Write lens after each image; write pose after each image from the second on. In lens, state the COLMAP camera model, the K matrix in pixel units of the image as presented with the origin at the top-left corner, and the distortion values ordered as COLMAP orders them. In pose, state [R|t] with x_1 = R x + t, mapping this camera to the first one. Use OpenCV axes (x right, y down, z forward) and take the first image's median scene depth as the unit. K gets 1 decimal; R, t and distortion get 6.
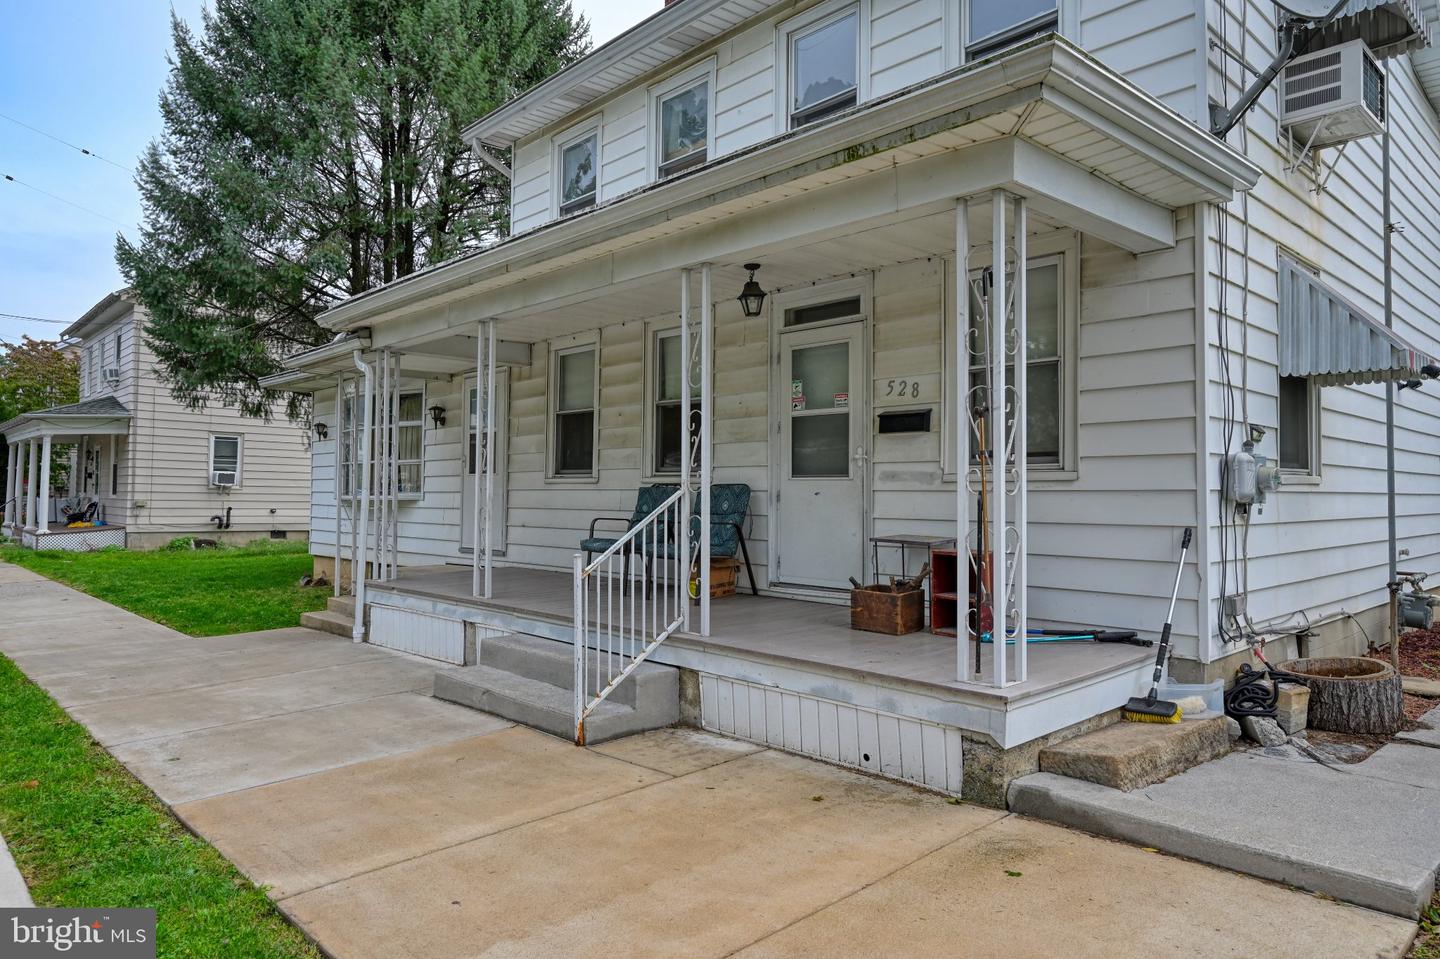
lens RADIAL K [[925.6, 0, 720.0], [0, 925.6, 479.5], [0, 0, 1]] dist [-0.003096, -0.000265]
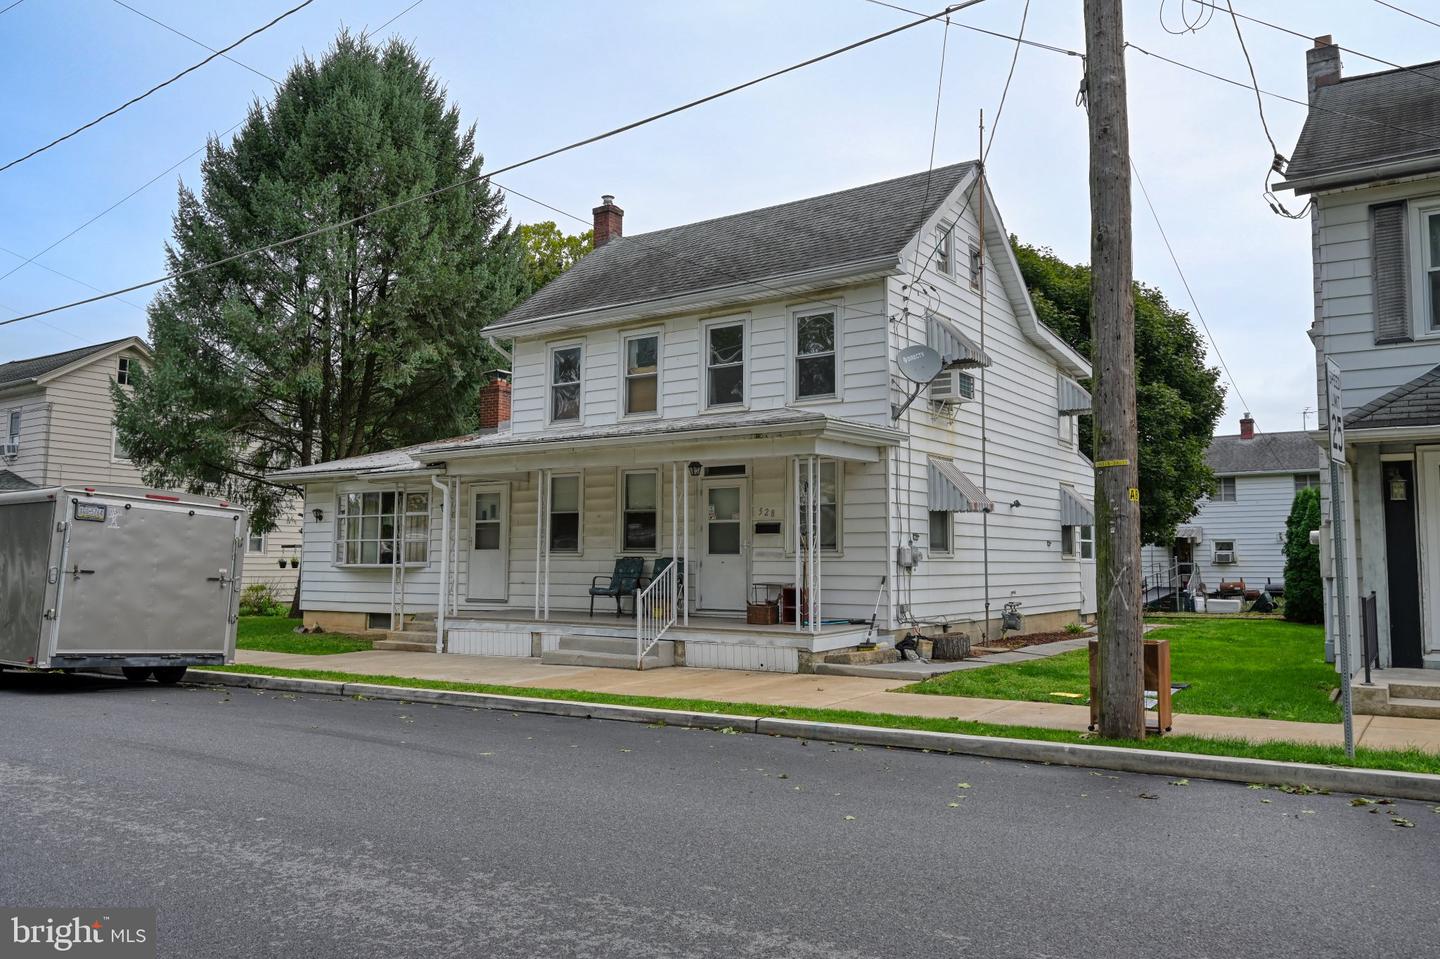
lens RADIAL K [[1089.2, 0, 720.0], [0, 1089.2, 479.5], [0, 0, 1]] dist [-0.006602, -0.000315]
pose [[0.978592, 0.013574, 0.205364, -0.464776], [-0.001374, 0.998231, -0.059435, -0.028881], [-0.205807, 0.057881, 0.976879, -1.564008]]
